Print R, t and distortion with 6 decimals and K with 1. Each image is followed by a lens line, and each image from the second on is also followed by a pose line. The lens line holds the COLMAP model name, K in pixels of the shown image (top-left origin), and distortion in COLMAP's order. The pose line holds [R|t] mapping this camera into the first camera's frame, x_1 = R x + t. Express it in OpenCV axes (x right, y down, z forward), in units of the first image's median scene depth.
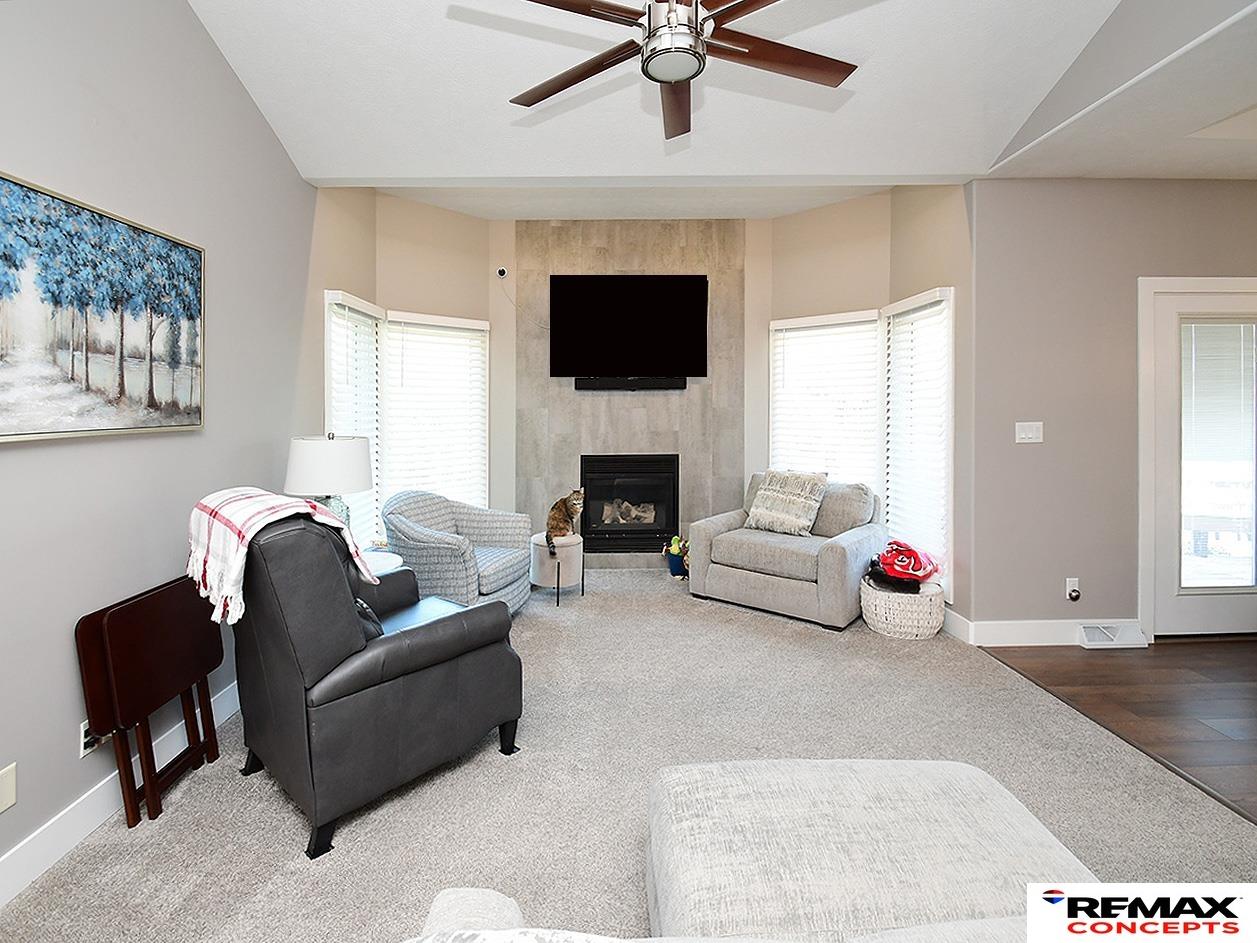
lens RADIAL K [[590.8, 0, 598.0], [0, 590.8, 410.2], [0, 0, 1]] dist [0.001984, -0.004783]
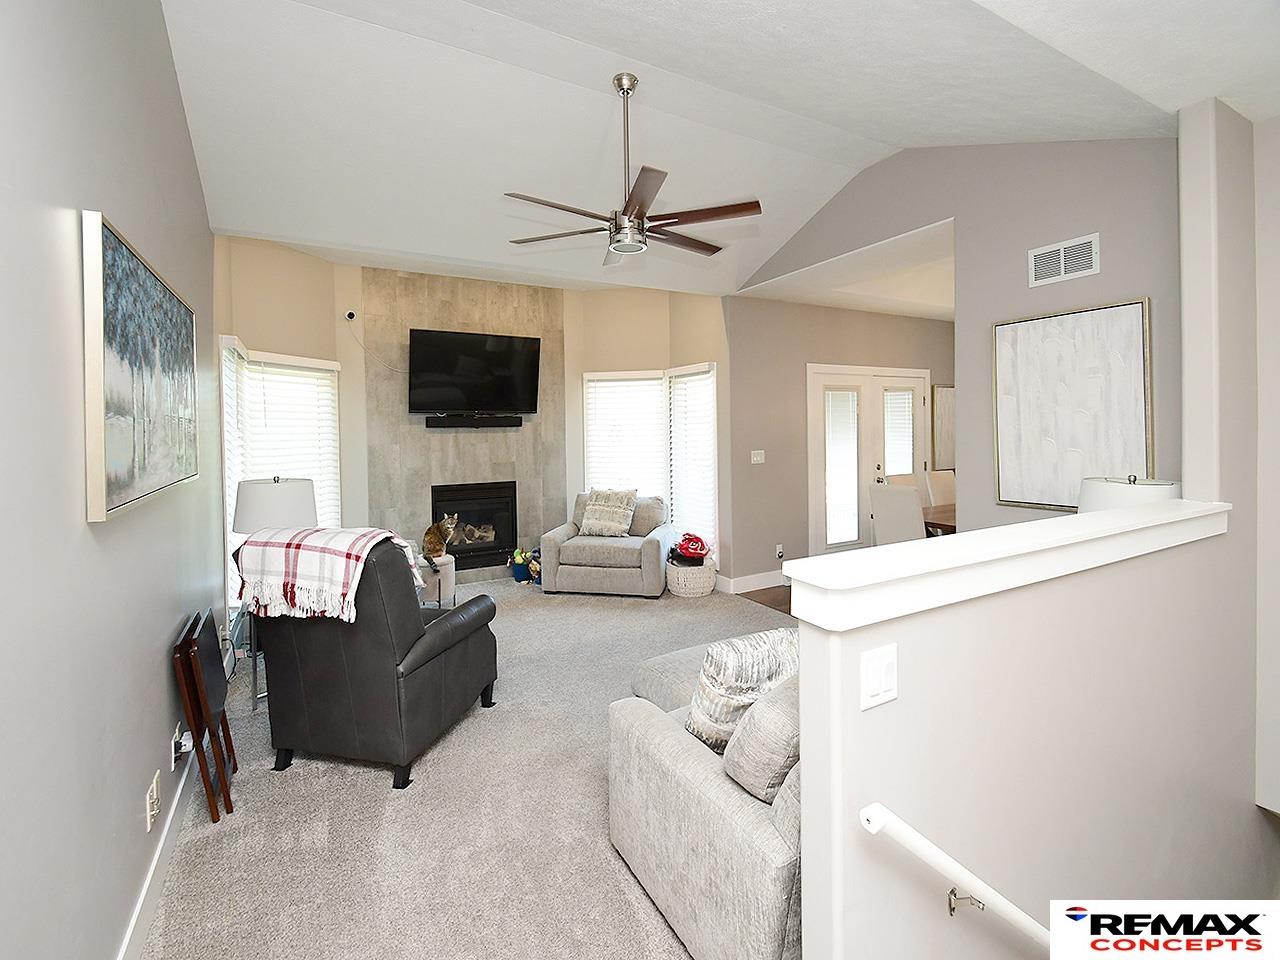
lens RADIAL K [[601.6, 0, 635.4], [0, 601.6, 427.9], [0, 0, 1]] dist [0.001984, -0.004783]
pose [[0.868098, -0.003201, 0.496383, -0.279848], [0.007043, 0.999958, -0.005869, -0.026010], [-0.496344, 0.008591, 0.868084, -0.192110]]
